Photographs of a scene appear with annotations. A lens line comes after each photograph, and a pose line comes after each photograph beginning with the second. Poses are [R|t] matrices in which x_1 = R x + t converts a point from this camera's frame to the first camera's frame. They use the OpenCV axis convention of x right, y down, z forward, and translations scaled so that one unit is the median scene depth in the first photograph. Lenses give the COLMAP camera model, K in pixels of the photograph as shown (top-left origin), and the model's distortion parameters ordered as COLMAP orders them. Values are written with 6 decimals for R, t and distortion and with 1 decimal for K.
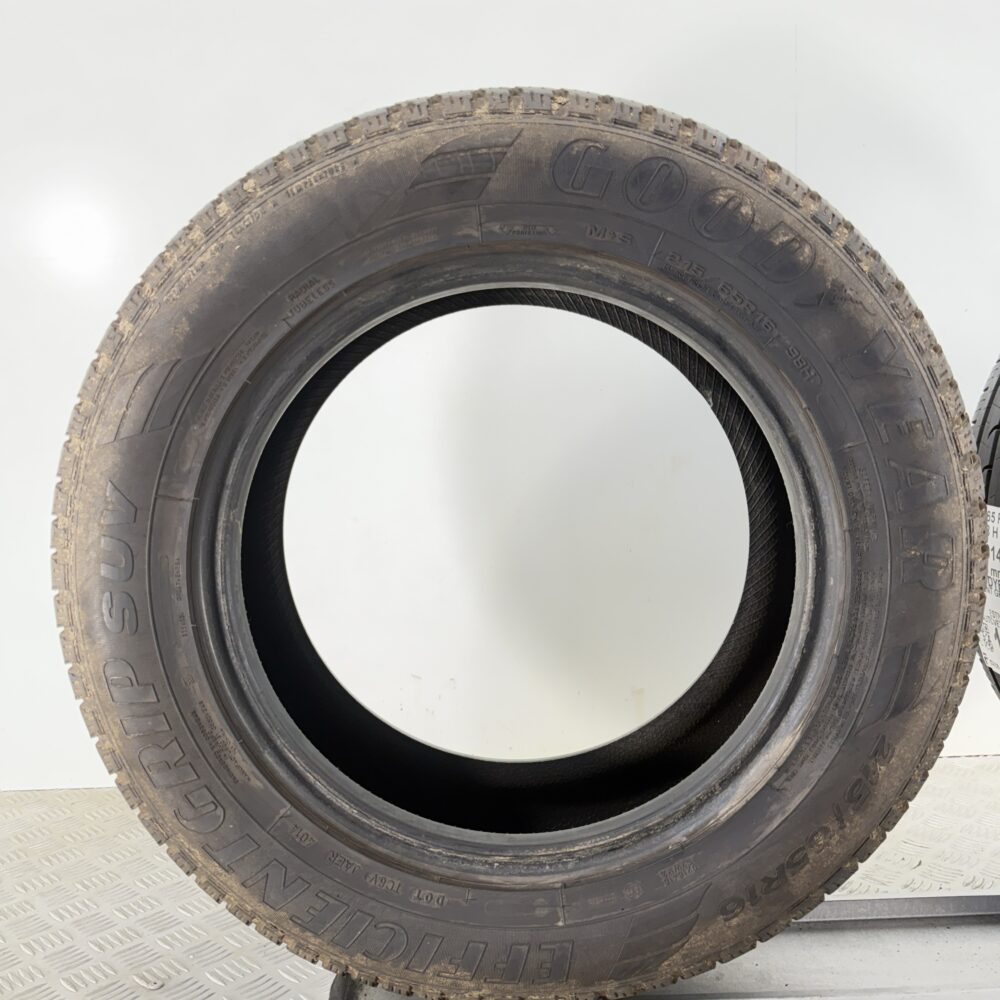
lens RADIAL K [[904.3, 0, 500.0], [0, 904.3, 500.0], [0, 0, 1]] dist [0.208855, -0.502624]
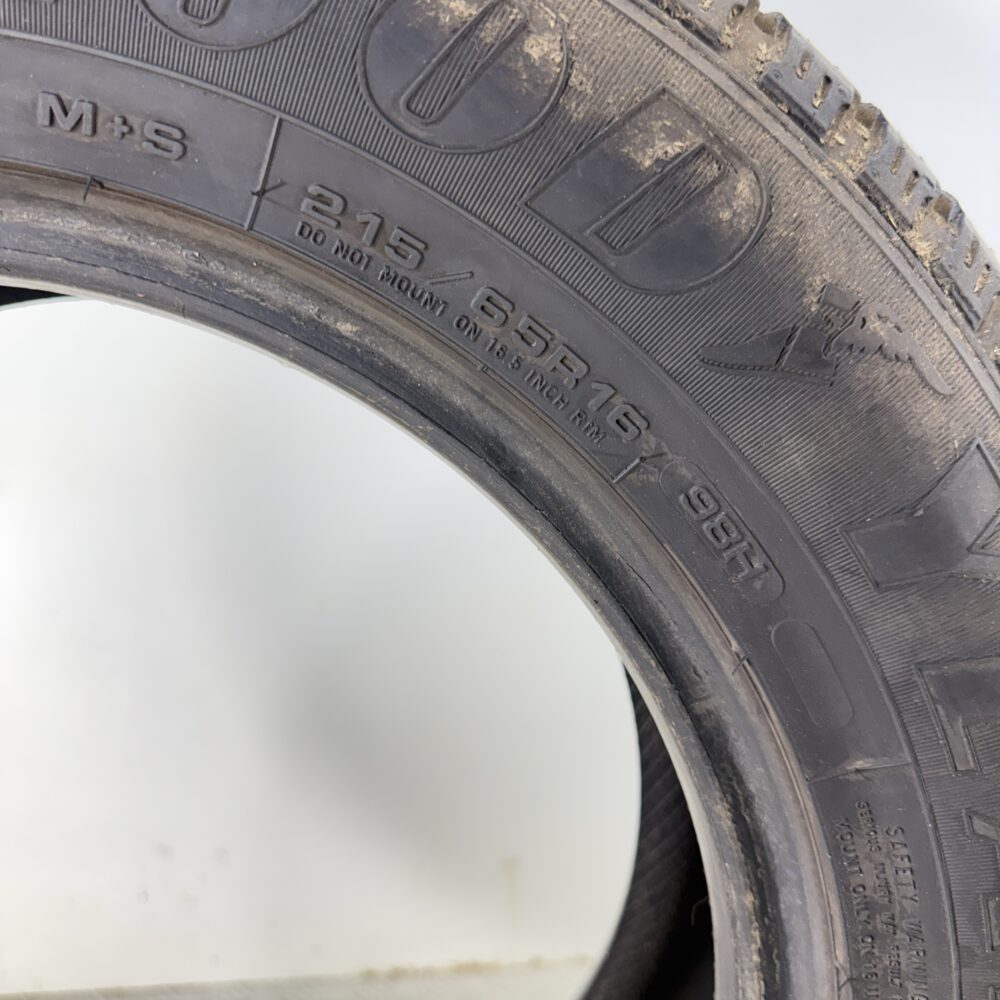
lens RADIAL K [[939.2, 0, 500.0], [0, 939.2, 500.0], [0, 0, 1]] dist [0.131743, -0.339055]
pose [[0.999093, -0.001007, 0.042558, 0.233021], [-0.001310, 0.998520, 0.054374, -0.180321], [-0.042550, -0.054381, 0.997613, 0.668689]]
